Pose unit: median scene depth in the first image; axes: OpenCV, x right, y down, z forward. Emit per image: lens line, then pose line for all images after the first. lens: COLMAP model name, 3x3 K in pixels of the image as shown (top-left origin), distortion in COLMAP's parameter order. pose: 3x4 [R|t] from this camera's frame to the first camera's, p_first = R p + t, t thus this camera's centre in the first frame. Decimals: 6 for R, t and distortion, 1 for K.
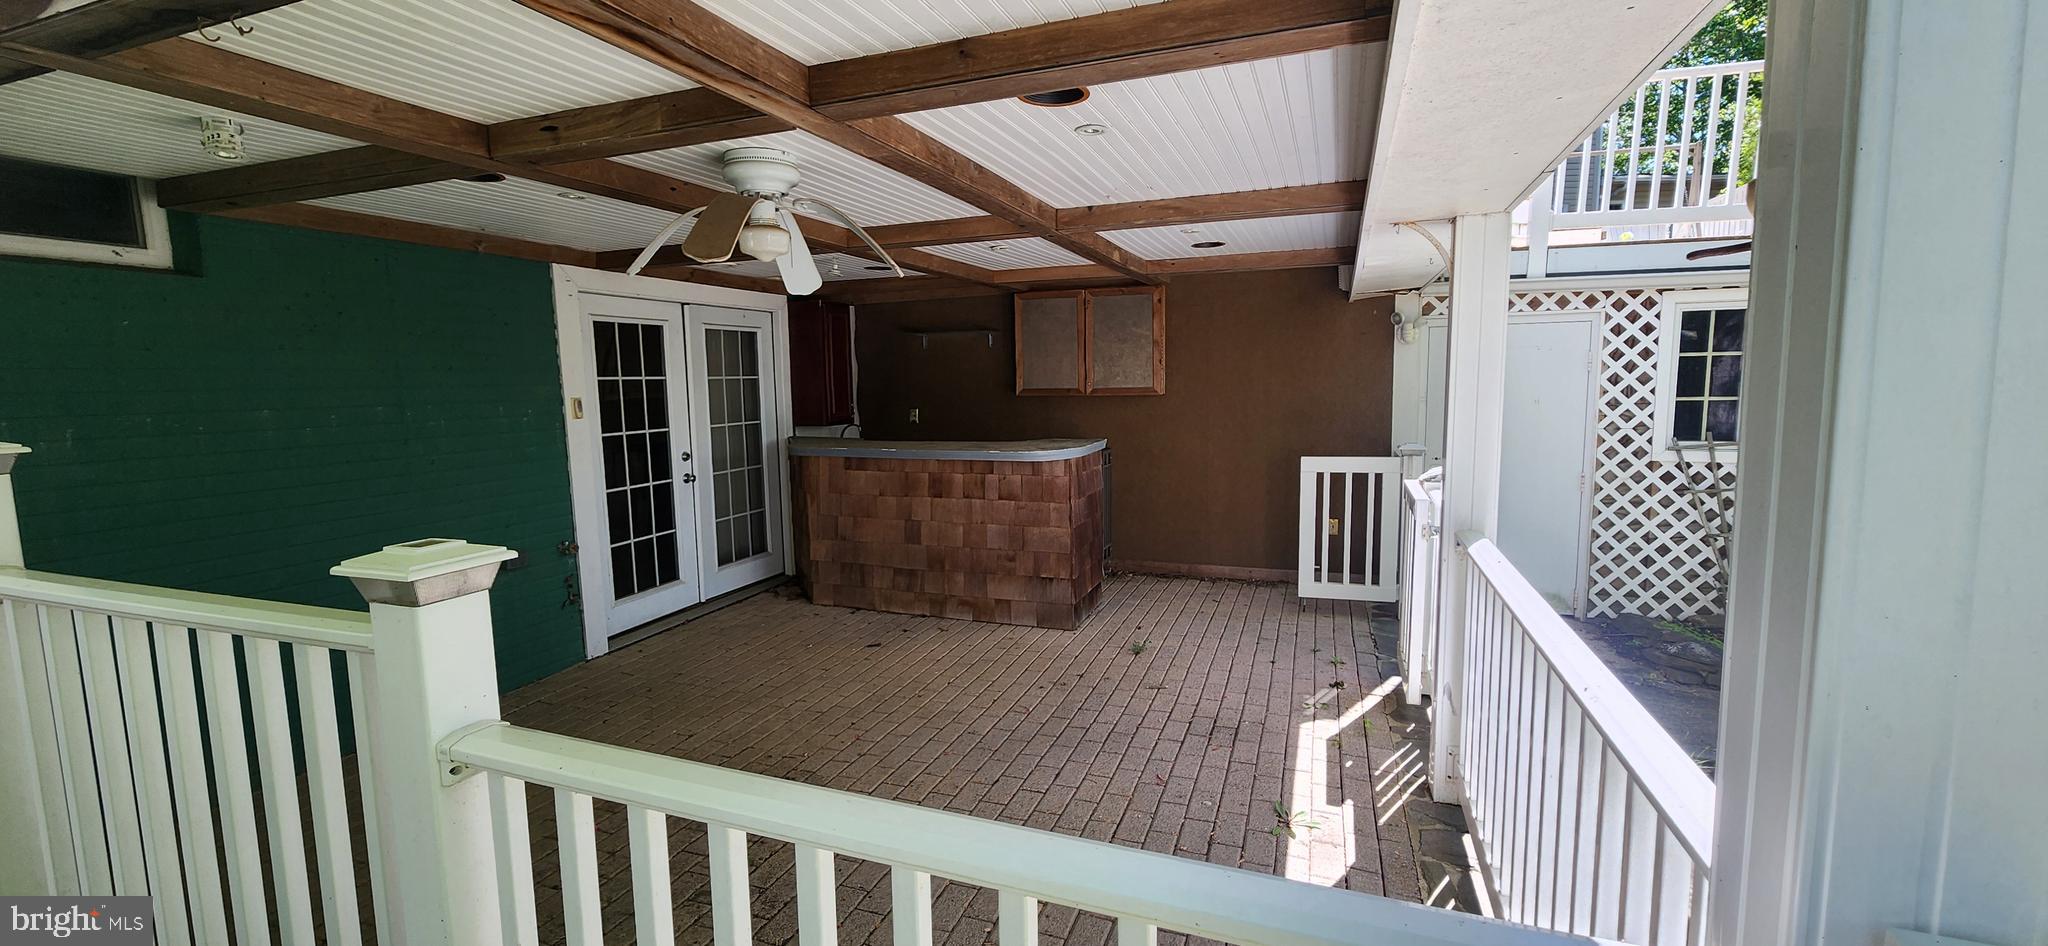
lens RADIAL K [[857.2, 0, 1014.5], [0, 857.2, 490.6], [0, 0, 1]] dist [0.022037, -0.018432]
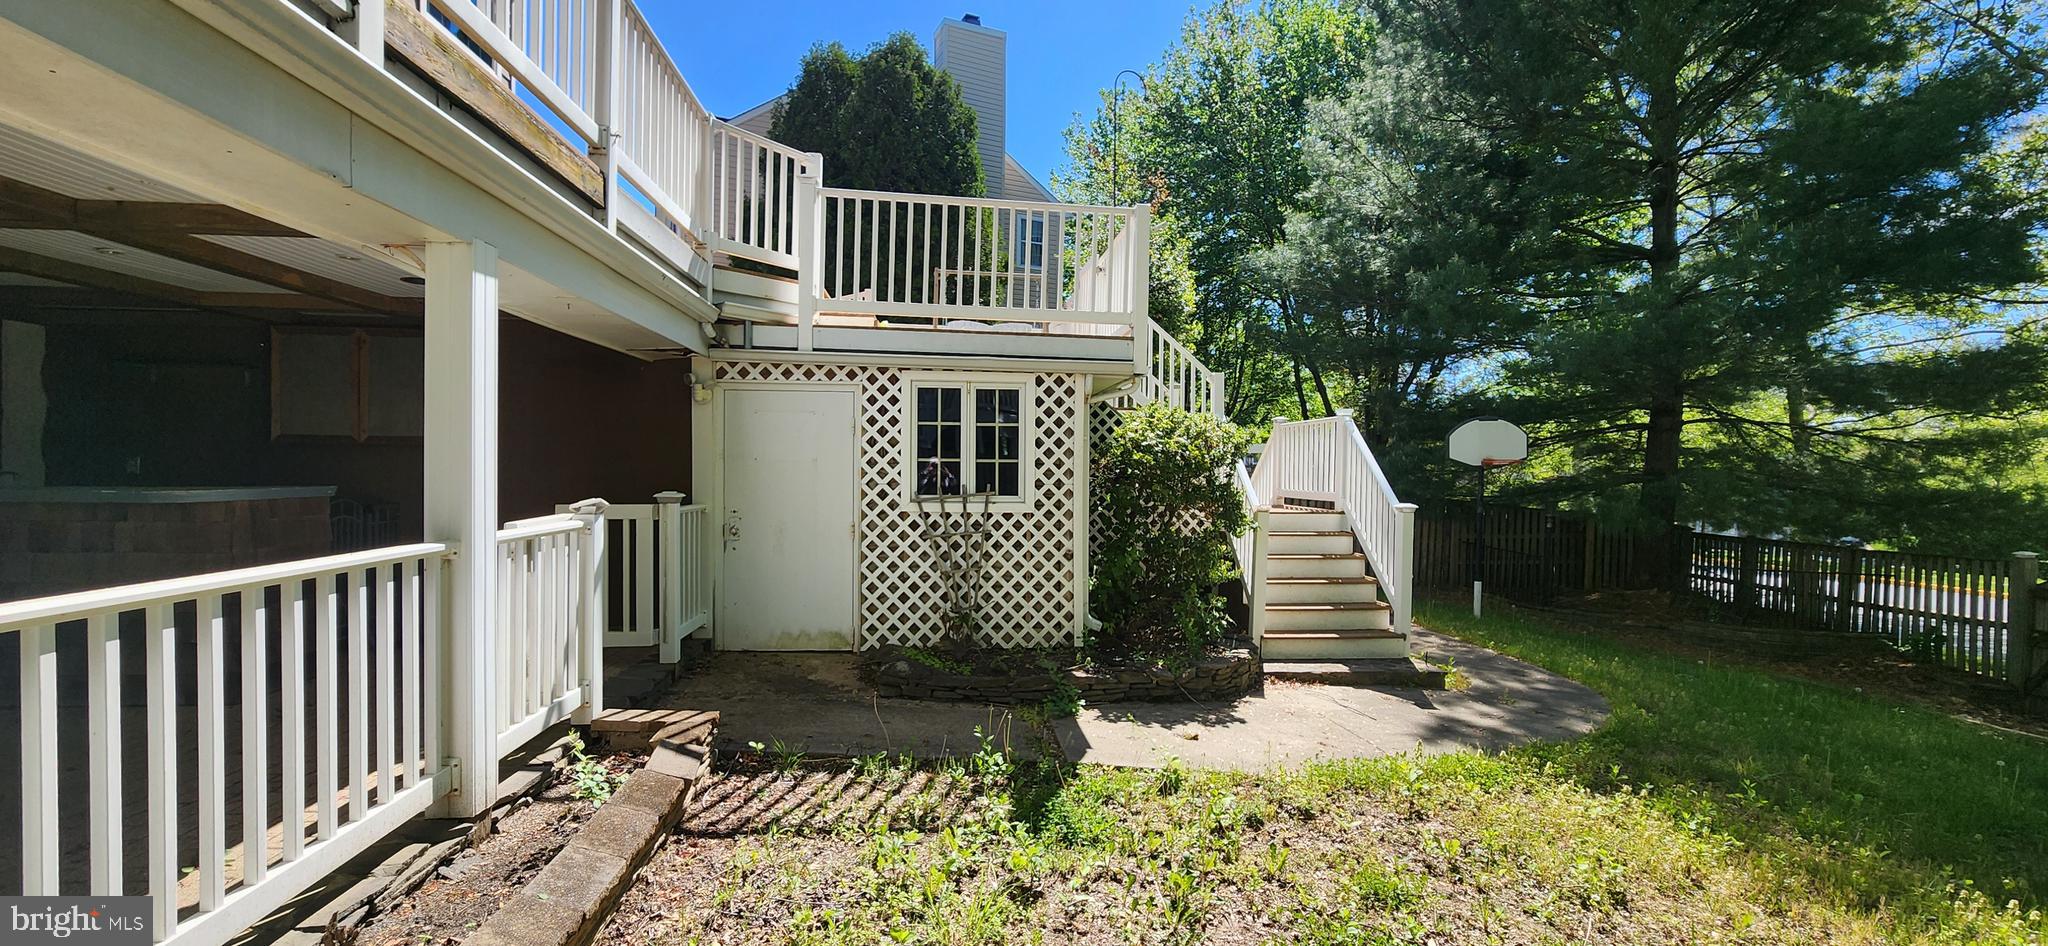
lens RADIAL K [[857.2, 0, 1014.5], [0, 857.2, 490.6], [0, 0, 1]] dist [0.022037, -0.018432]
pose [[0.899806, 0.015396, 0.436018, 0.364453], [0.031262, 0.994533, -0.099632, 0.058310], [-0.435169, 0.103280, 0.894406, -0.115723]]
